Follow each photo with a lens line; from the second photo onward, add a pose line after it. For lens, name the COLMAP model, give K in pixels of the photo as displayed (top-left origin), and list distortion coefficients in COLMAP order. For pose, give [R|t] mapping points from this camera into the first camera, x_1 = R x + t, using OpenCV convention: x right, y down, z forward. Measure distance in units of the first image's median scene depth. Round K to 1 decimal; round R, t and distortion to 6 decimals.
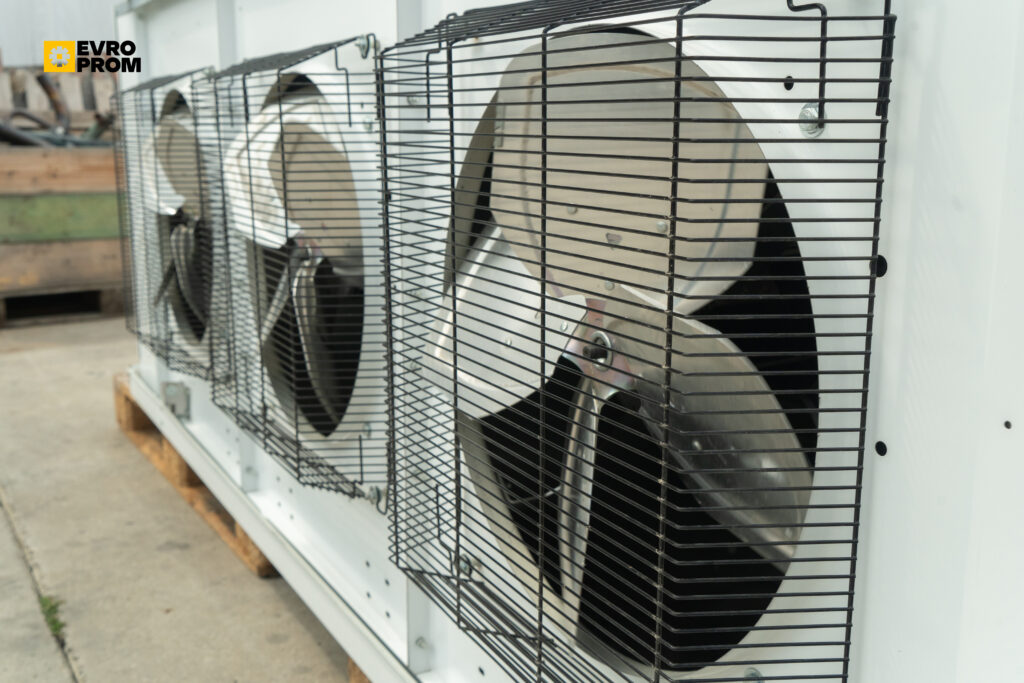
lens RADIAL K [[1048.5, 0, 512.0], [0, 1048.5, 341.5], [0, 0, 1]] dist [-0.047043, 0.153691]
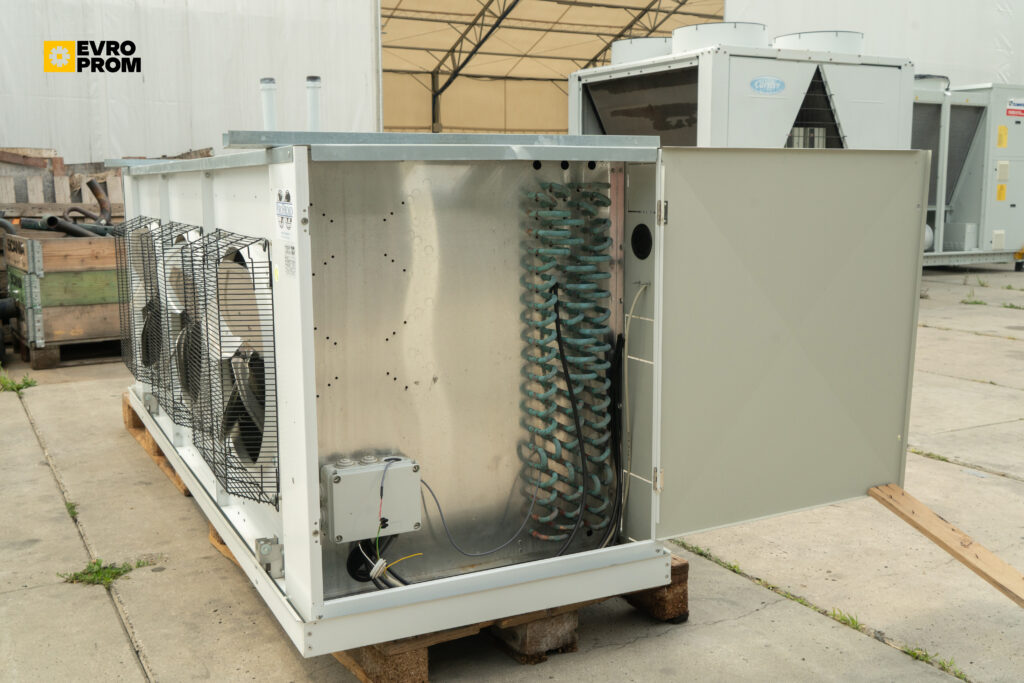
lens RADIAL K [[1048.5, 0, 512.0], [0, 1048.5, 341.5], [0, 0, 1]] dist [-0.047043, 0.153691]
pose [[0.998632, -0.004235, -0.052119, 0.381079], [0.001727, 0.998842, -0.048073, 0.042017], [0.052262, 0.047918, 0.997483, -0.718110]]
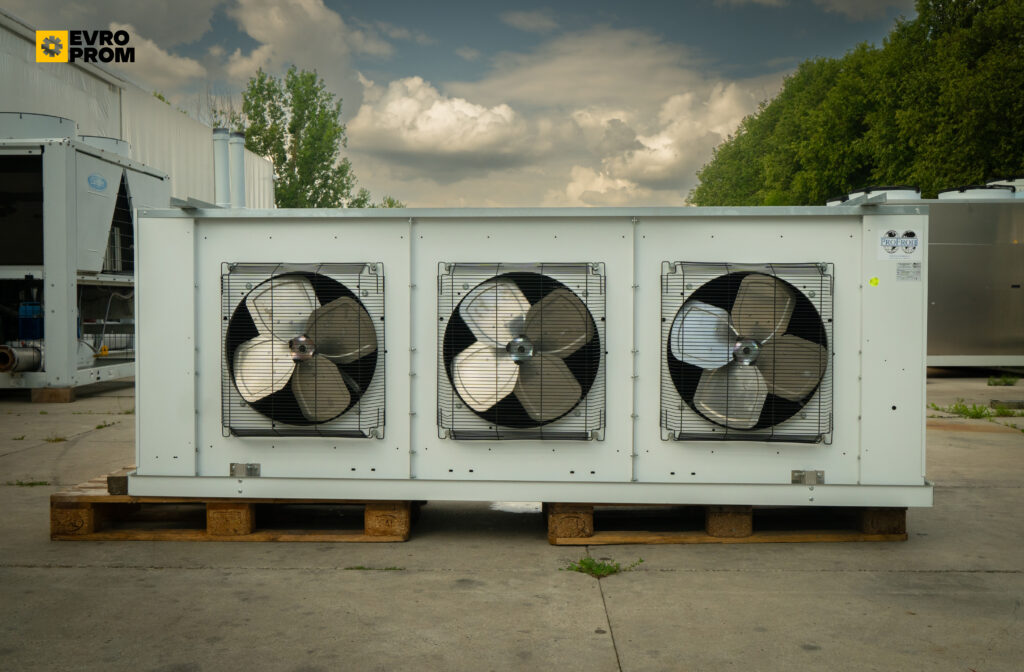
lens RADIAL K [[1049.2, 0, 505.7], [0, 1049.2, 339.8], [0, 0, 1]] dist [-0.003144, -0.003320]
pose [[0.549082, -0.032156, 0.835150, -1.483582], [0.165228, 0.983714, -0.070756, 0.037118], [-0.819273, 0.176841, 0.545453, -0.170734]]
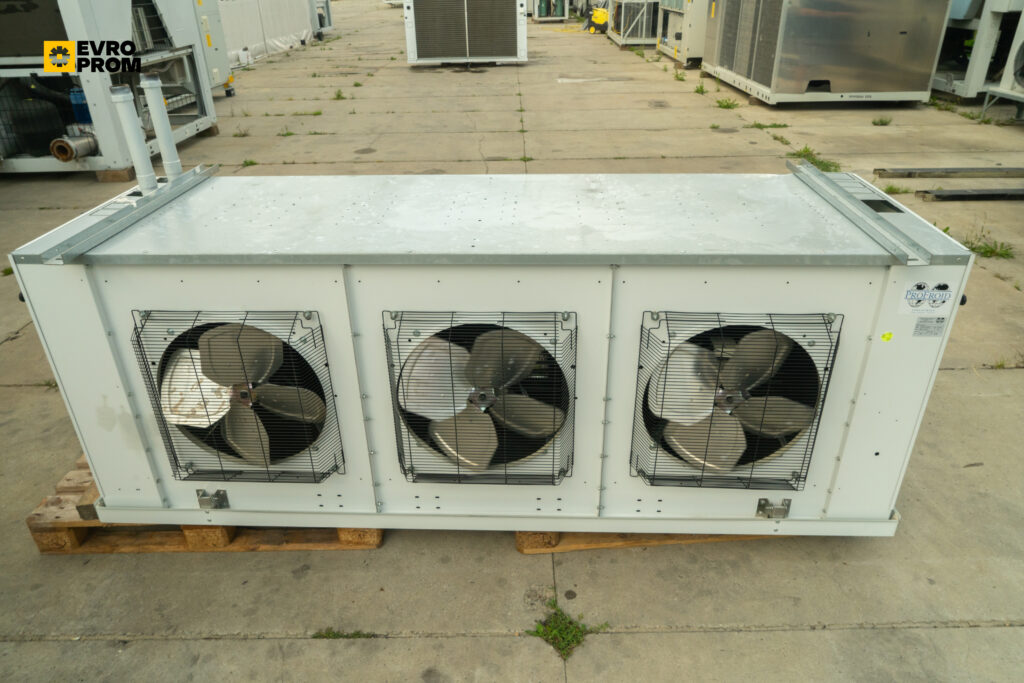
lens RADIAL K [[684.5, 0, 512.0], [0, 684.5, 341.5], [0, 0, 1]] dist [-0.018969, 0.002467]
pose [[0.526687, -0.415546, 0.741567, -0.786781], [0.183712, 0.907398, 0.377992, -0.480598], [-0.829970, -0.062849, 0.554256, 0.129179]]
